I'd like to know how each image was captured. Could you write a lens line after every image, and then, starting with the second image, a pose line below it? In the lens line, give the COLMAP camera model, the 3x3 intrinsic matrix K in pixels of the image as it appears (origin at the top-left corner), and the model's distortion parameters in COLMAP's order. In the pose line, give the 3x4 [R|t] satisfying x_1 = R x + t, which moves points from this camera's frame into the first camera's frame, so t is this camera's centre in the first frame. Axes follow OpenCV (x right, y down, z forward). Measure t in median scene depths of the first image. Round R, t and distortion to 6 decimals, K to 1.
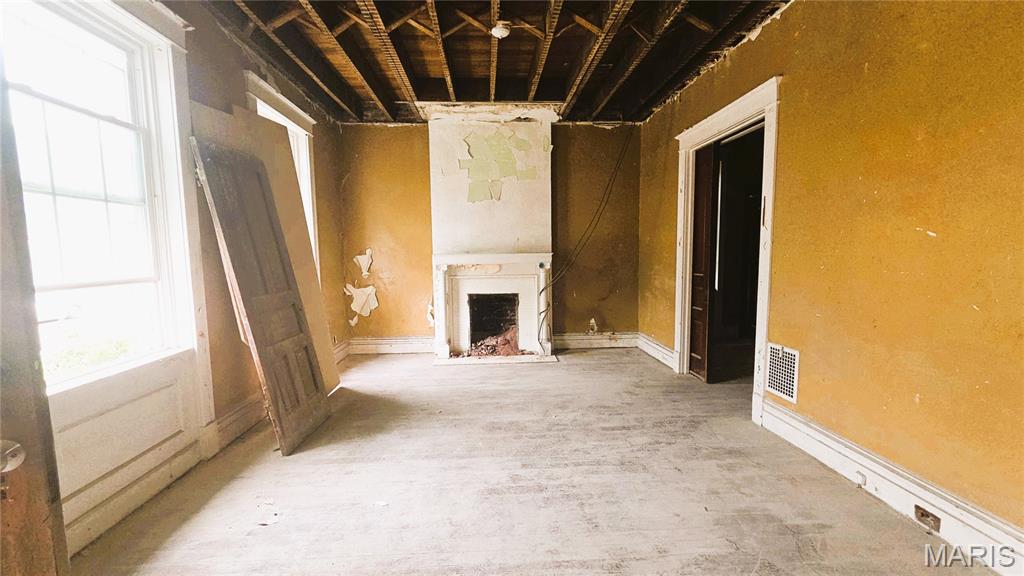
lens RADIAL K [[419.5, 0, 511.8], [0, 419.5, 289.8], [0, 0, 1]] dist [-0.001827, -0.000607]
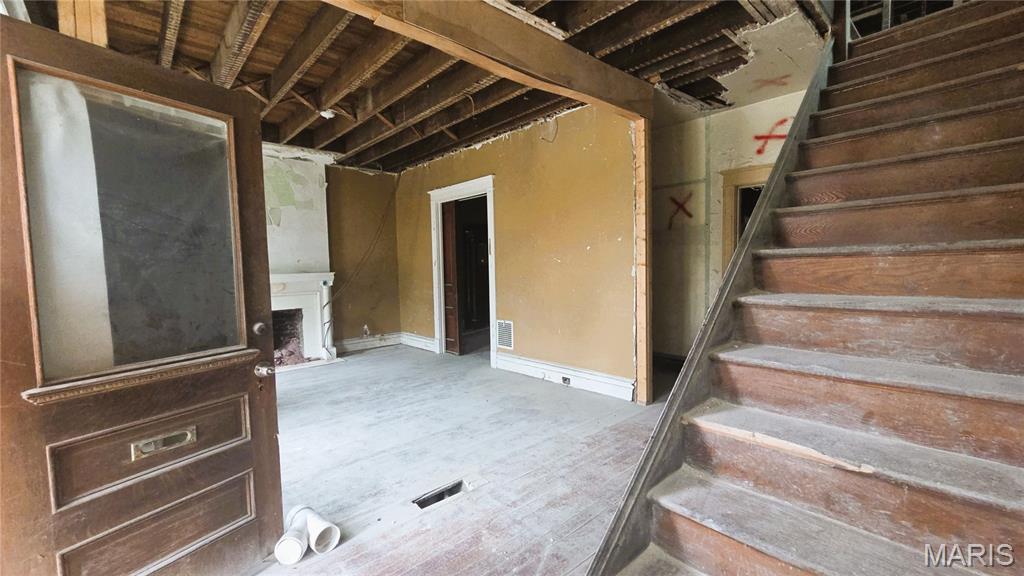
lens RADIAL K [[419.5, 0, 511.8], [0, 419.5, 289.8], [0, 0, 1]] dist [-0.001827, -0.000607]
pose [[0.776583, -0.043159, 0.628535, -0.314885], [0.070630, 0.997326, -0.018784, 0.024674], [-0.626044, 0.058981, 0.777554, -0.300704]]
